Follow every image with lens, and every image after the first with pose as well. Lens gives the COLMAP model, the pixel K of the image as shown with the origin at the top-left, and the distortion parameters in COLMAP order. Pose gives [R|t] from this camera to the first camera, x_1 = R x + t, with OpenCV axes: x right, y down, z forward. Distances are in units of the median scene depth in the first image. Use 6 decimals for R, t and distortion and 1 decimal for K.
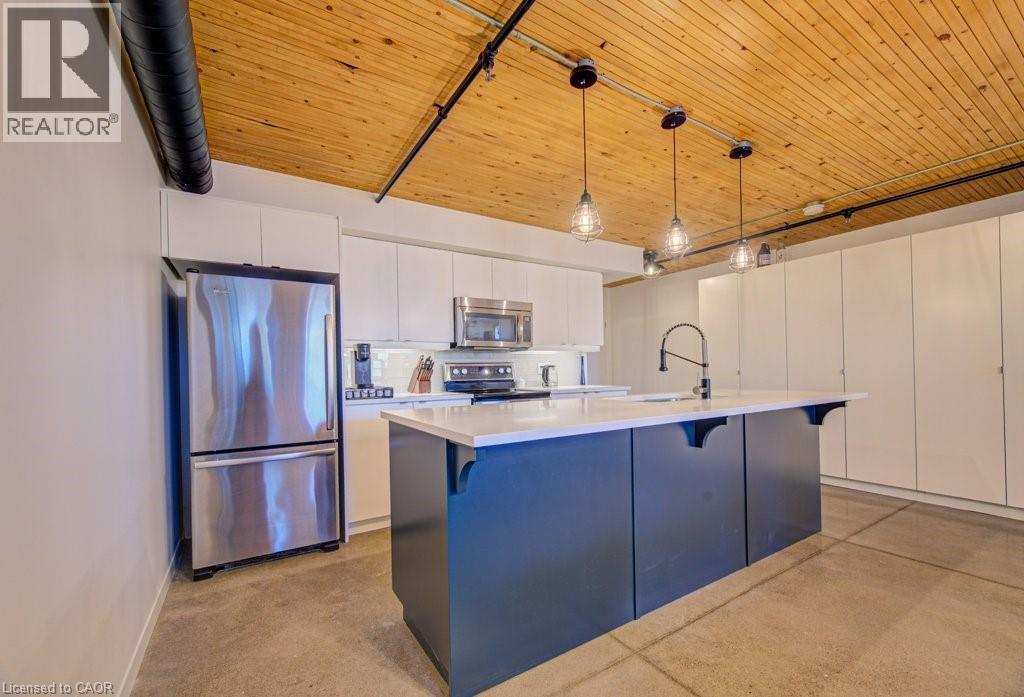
lens RADIAL K [[417.4, 0, 502.3], [0, 417.4, 371.7], [0, 0, 1]] dist [0.000190, -0.000046]
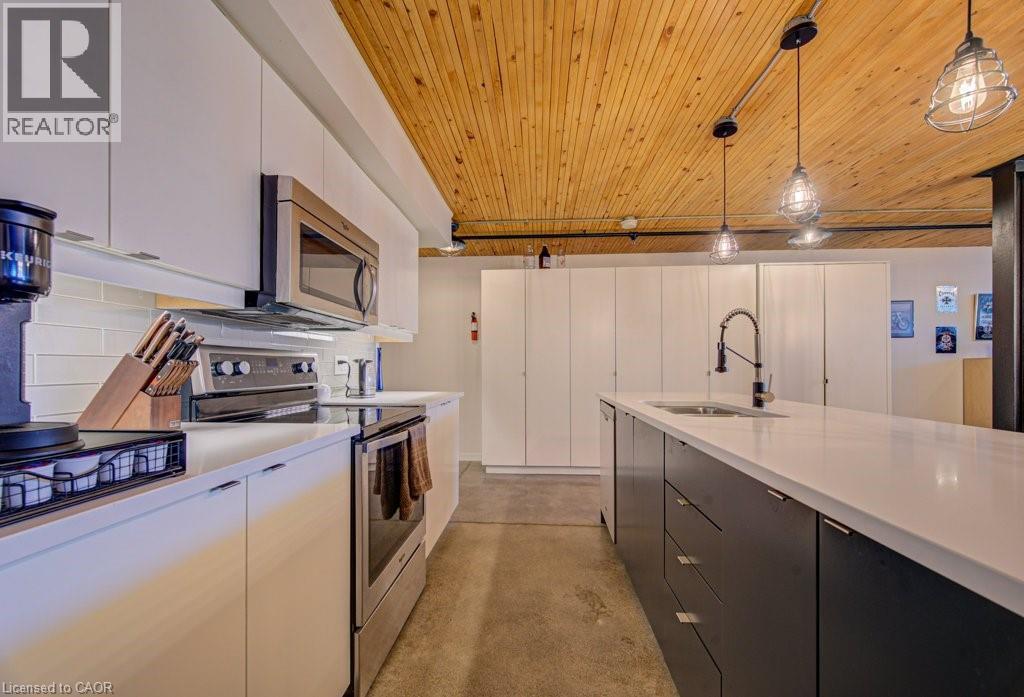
lens RADIAL K [[413.0, 0, 505.2], [0, 413.0, 366.8], [0, 0, 1]] dist [0.000100, -0.007125]
pose [[0.591174, 0.019144, 0.806317, -0.366222], [-0.010028, 0.999815, -0.016386, 0.003727], [-0.806482, 0.001601, 0.591257, 0.763458]]
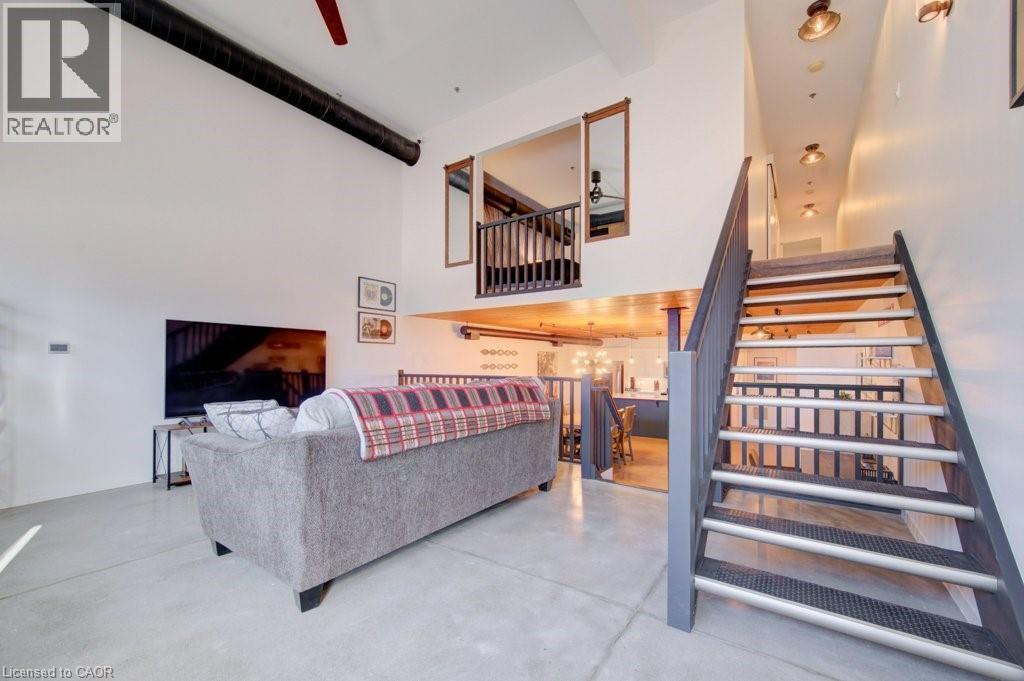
lens RADIAL K [[412.8, 0, 506.9], [0, 412.8, 366.5], [0, 0, 1]] dist [0.003240, 0.000219]
pose [[0.395783, 0.029873, -0.917858, 2.940969], [-0.014147, 0.999551, 0.026432, -0.270717], [0.918235, 0.002523, 0.396028, -1.722728]]
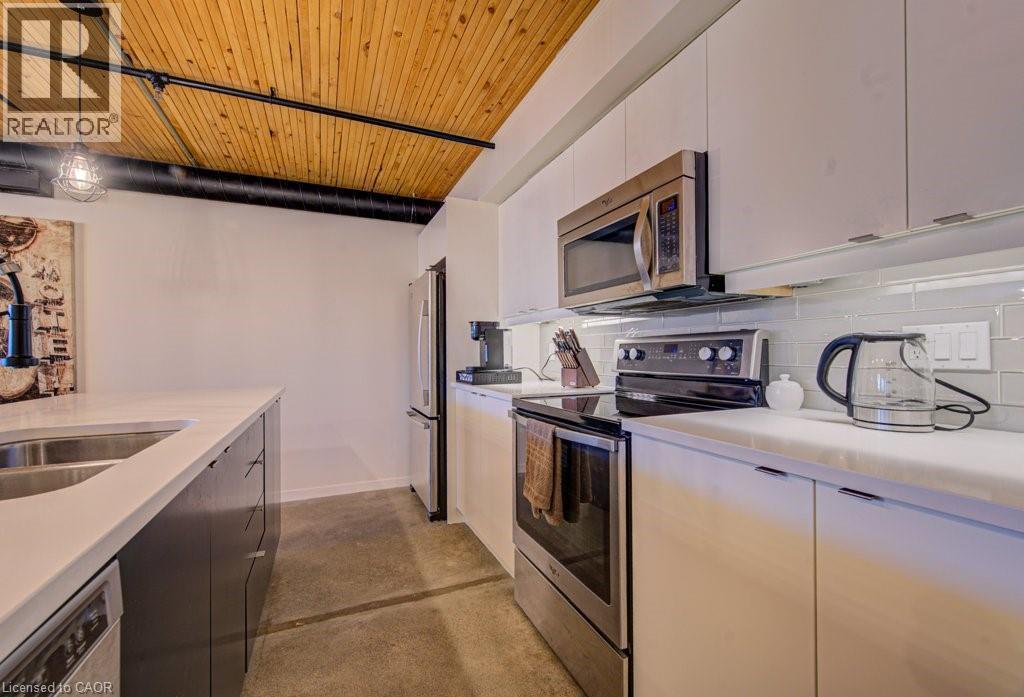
lens RADIAL K [[424.9, 0, 507.4], [0, 424.9, 353.2], [0, 0, 1]] dist [-0.000808, -0.000235]
pose [[-0.141390, 0.018290, -0.989785, 0.594163], [0.005888, 0.999827, 0.017635, -0.015492], [0.989937, -0.003335, -0.141473, 1.268362]]
